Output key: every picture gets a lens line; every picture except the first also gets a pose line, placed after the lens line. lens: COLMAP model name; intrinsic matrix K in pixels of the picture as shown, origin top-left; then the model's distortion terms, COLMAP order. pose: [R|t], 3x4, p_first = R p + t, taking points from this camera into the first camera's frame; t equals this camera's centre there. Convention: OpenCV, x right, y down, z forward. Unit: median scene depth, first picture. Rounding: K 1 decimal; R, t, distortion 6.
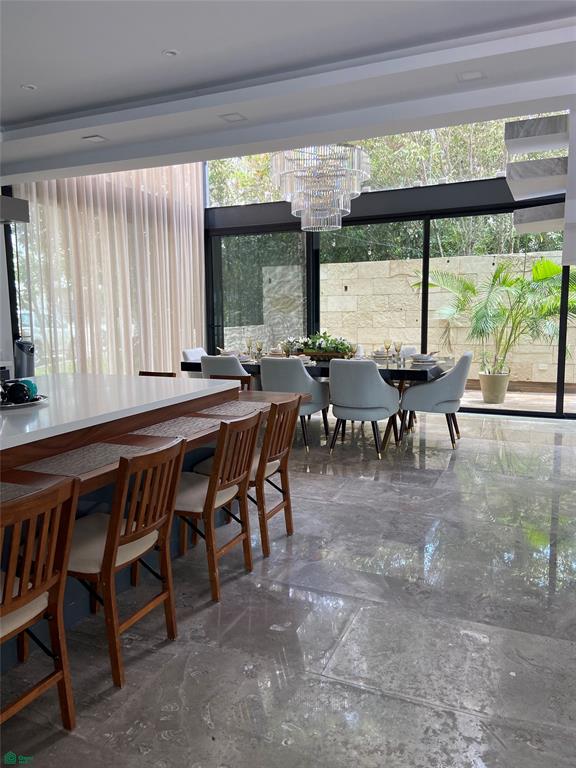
lens RADIAL K [[578.5, 0, 285.3], [0, 578.5, 379.8], [0, 0, 1]] dist [0.065920, -0.056233]
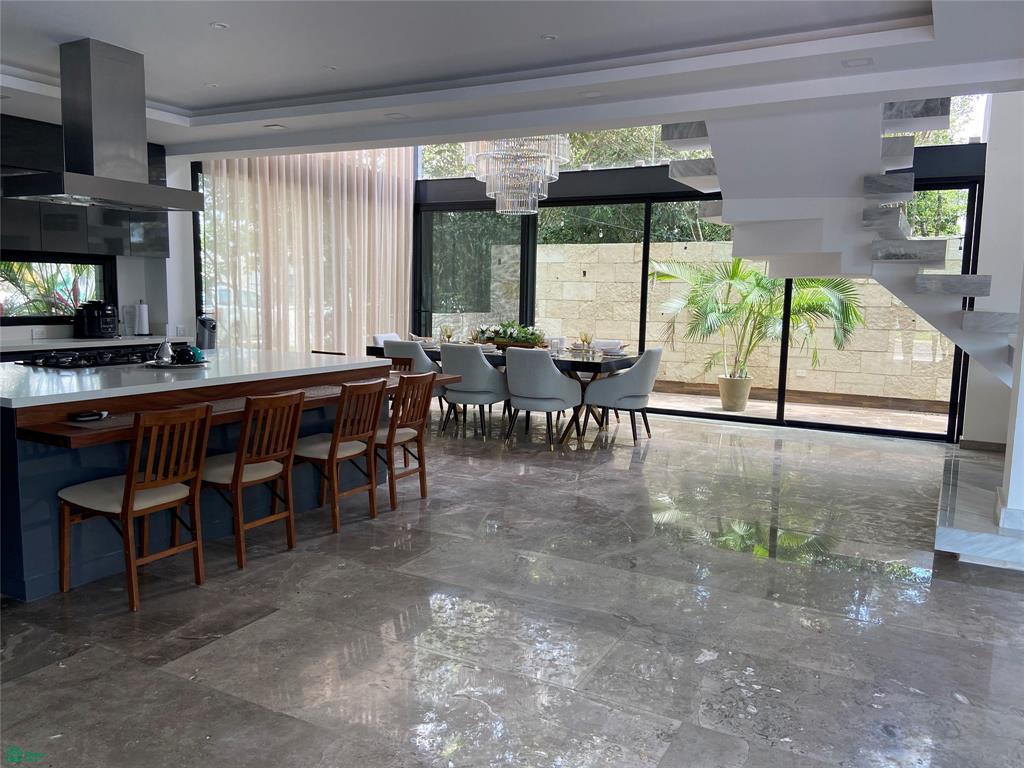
lens RADIAL K [[771.3, 0, 523.2], [0, 771.3, 383.7], [0, 0, 1]] dist [0.065920, -0.056233]
pose [[0.997377, 0.042570, -0.058540, 0.159652], [-0.042977, 0.999060, -0.005715, 0.028107], [0.058242, 0.008216, 0.998269, -0.267656]]
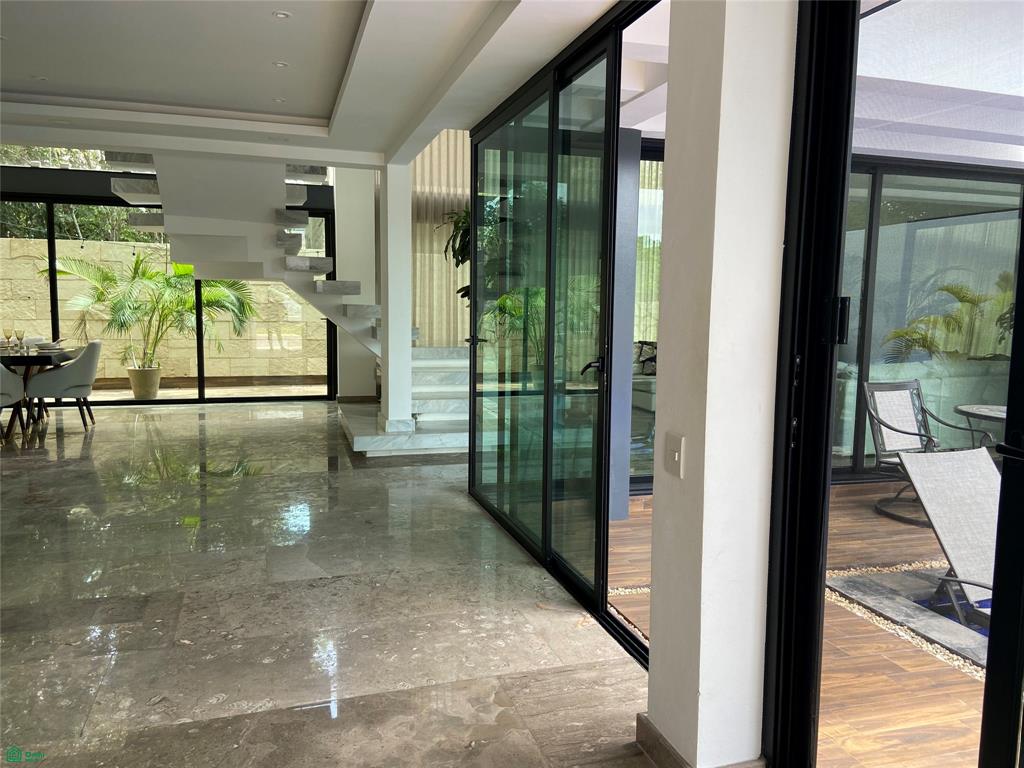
lens RADIAL K [[771.3, 0, 512.8], [0, 771.3, 381.3], [0, 0, 1]] dist [0.065920, -0.056233]
pose [[0.742996, -0.039191, 0.668148, -0.073588], [0.054654, 0.998503, -0.002209, 0.068707], [-0.667061, 0.038158, 0.744025, -0.526841]]
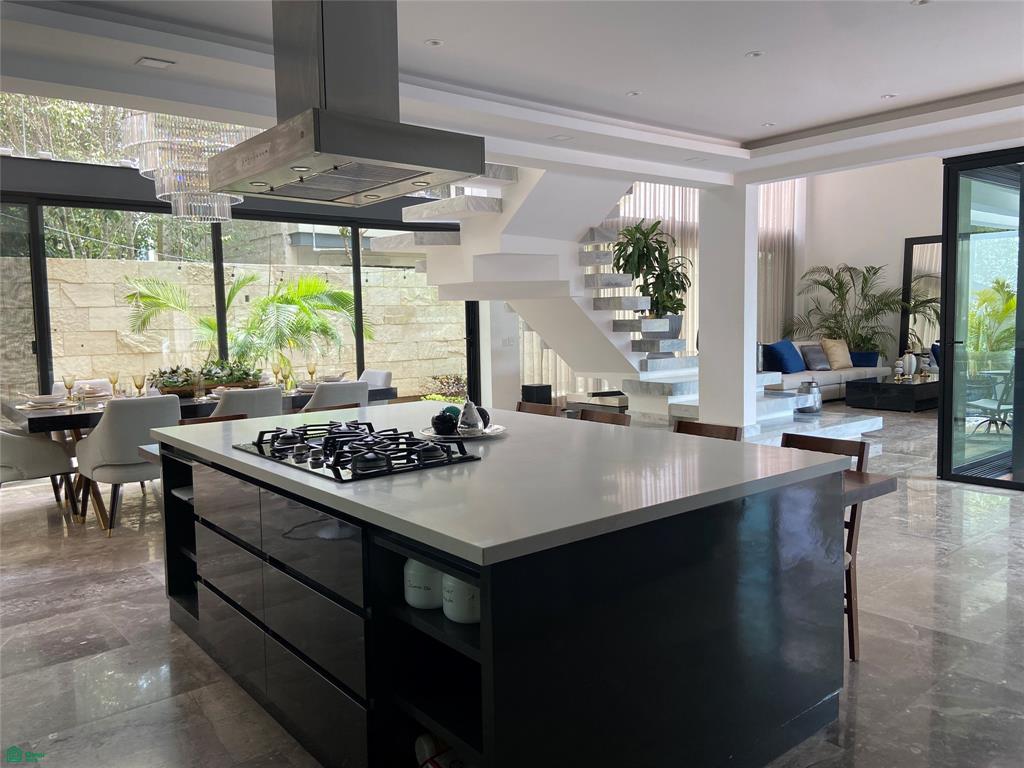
lens RADIAL K [[771.3, 0, 506.8], [0, 771.3, 378.7], [0, 0, 1]] dist [0.065920, -0.056233]
pose [[0.443295, -0.068725, 0.893737, -0.691310], [0.124890, 0.992067, 0.014340, -0.022460], [-0.887633, 0.105262, 0.448361, 0.223814]]
